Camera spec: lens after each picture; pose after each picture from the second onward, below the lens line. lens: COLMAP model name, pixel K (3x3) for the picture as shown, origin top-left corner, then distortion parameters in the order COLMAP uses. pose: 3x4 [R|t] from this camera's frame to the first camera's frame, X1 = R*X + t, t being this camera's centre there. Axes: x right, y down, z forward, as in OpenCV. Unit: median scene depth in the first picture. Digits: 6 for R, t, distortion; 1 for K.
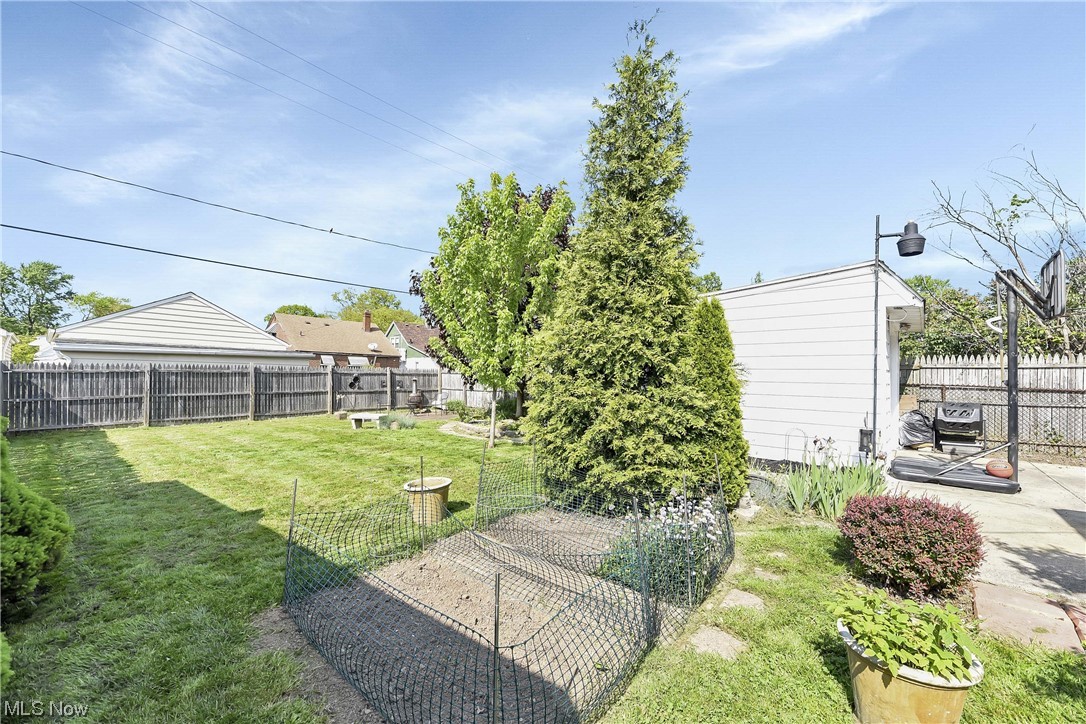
lens RADIAL K [[450.5, 0, 547.0], [0, 450.5, 371.1], [0, 0, 1]] dist [-0.000989, -0.000431]
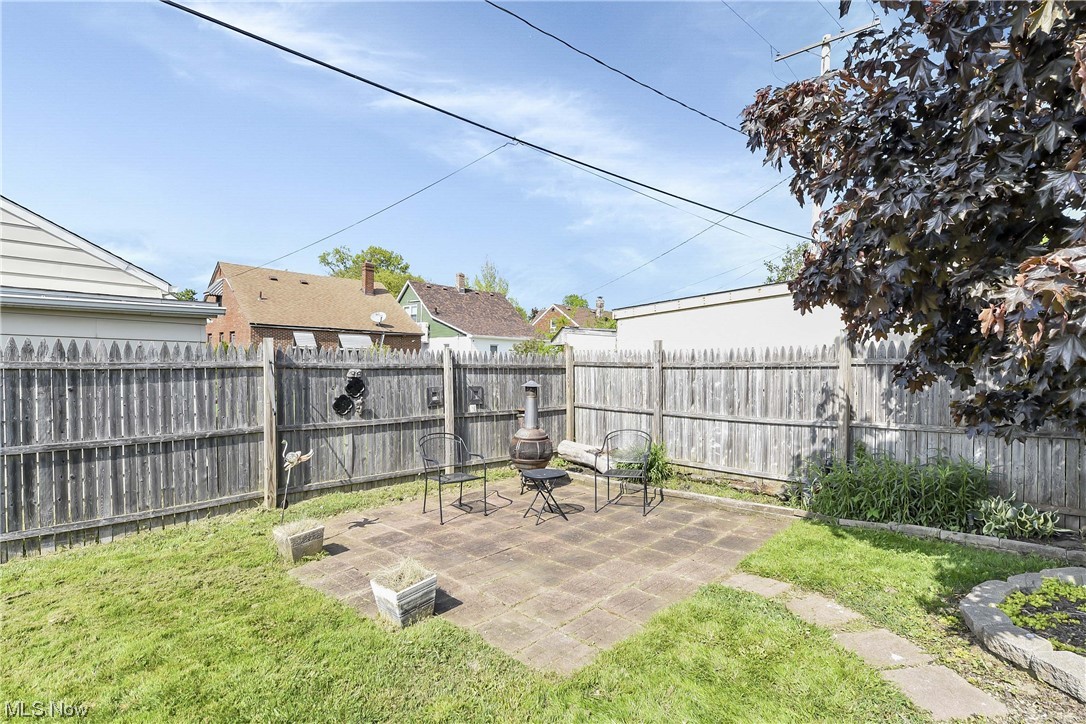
lens RADIAL K [[557.4, 0, 540.1], [0, 557.4, 375.1], [0, 0, 1]] dist [0.002665, -0.000022]
pose [[0.997189, 0.000027, -0.074925, -0.268442], [0.002327, 0.999506, 0.031331, -0.001659], [0.074888, -0.031418, 0.996697, 0.627822]]
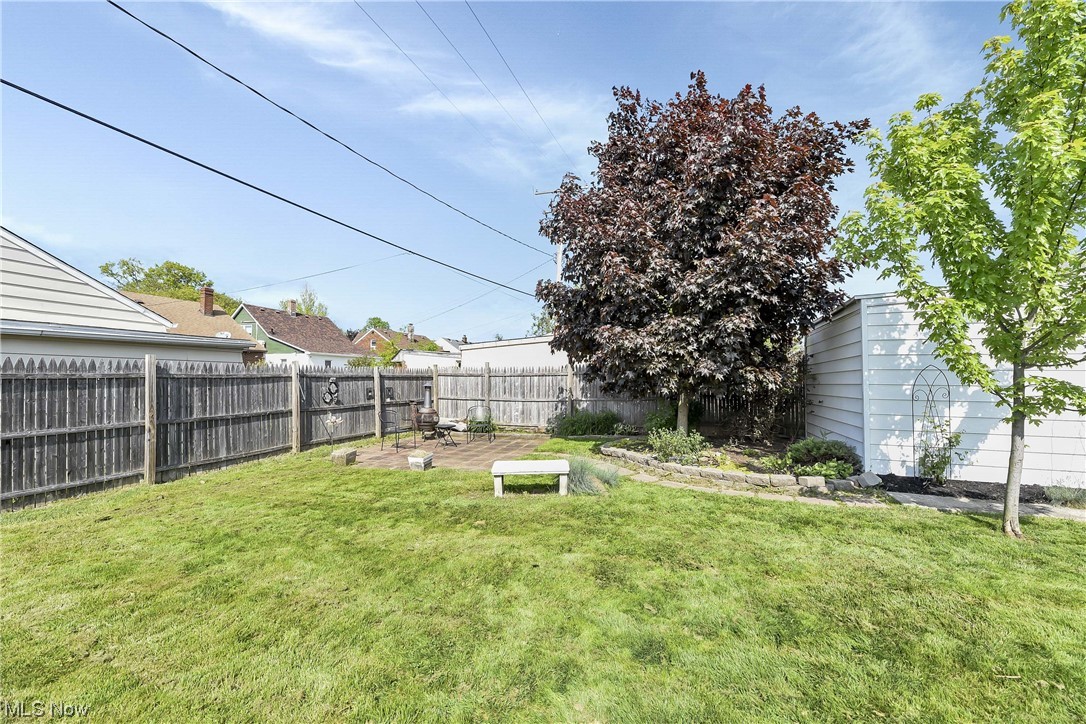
lens RADIAL K [[451.7, 0, 551.6], [0, 451.7, 367.2], [0, 0, 1]] dist [-0.000008, -0.000151]
pose [[0.933769, 0.000106, 0.357877, -0.373467], [0.002026, 0.999982, -0.005582, -0.003595], [-0.357871, 0.005937, 0.933752, 0.364336]]
